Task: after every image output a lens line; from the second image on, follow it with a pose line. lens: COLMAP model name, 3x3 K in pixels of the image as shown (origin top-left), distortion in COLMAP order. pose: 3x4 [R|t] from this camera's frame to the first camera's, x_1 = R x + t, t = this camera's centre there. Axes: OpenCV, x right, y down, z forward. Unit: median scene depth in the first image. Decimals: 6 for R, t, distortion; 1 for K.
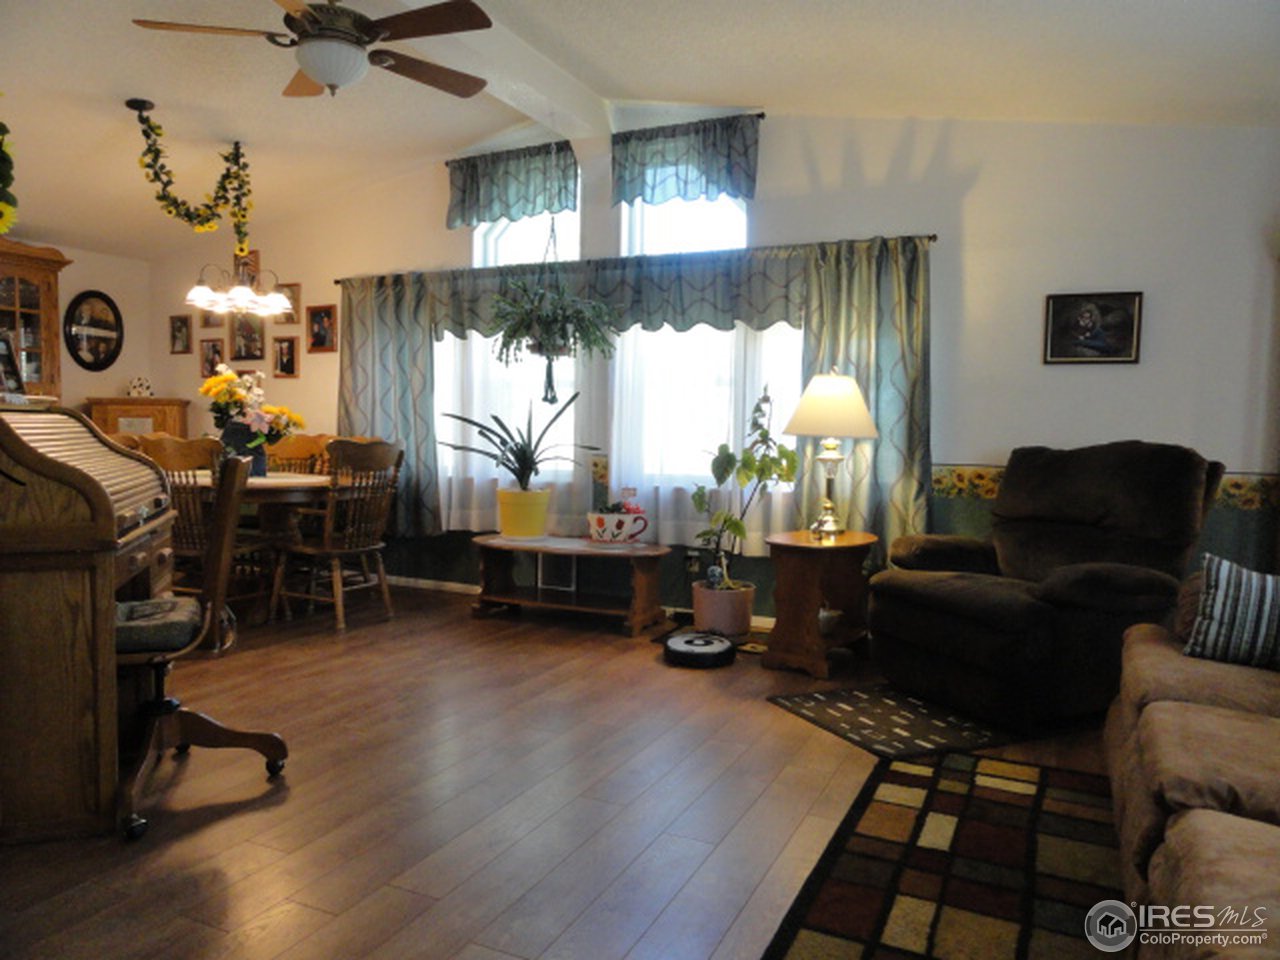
lens RADIAL K [[887.8, 0, 640.0], [0, 887.8, 480.0], [0, 0, 1]] dist [-0.007253, -0.001432]
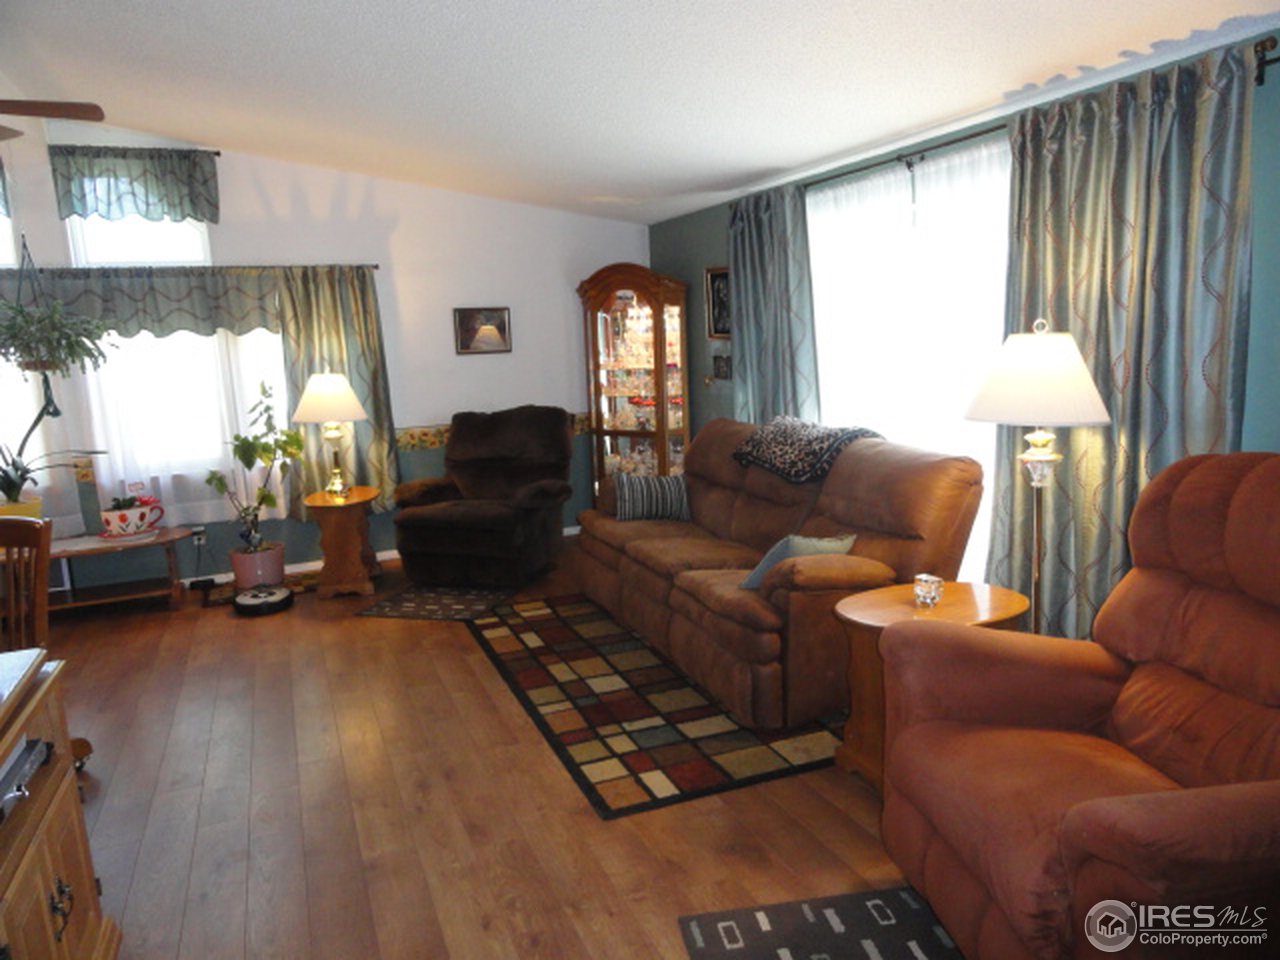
lens RADIAL K [[887.8, 0, 640.0], [0, 887.8, 480.0], [0, 0, 1]] dist [-0.007253, -0.001432]
pose [[0.669455, -0.167260, 0.723778, -0.421354], [0.100299, 0.985752, 0.135030, -0.086815], [-0.736051, -0.017802, 0.676692, -0.224360]]
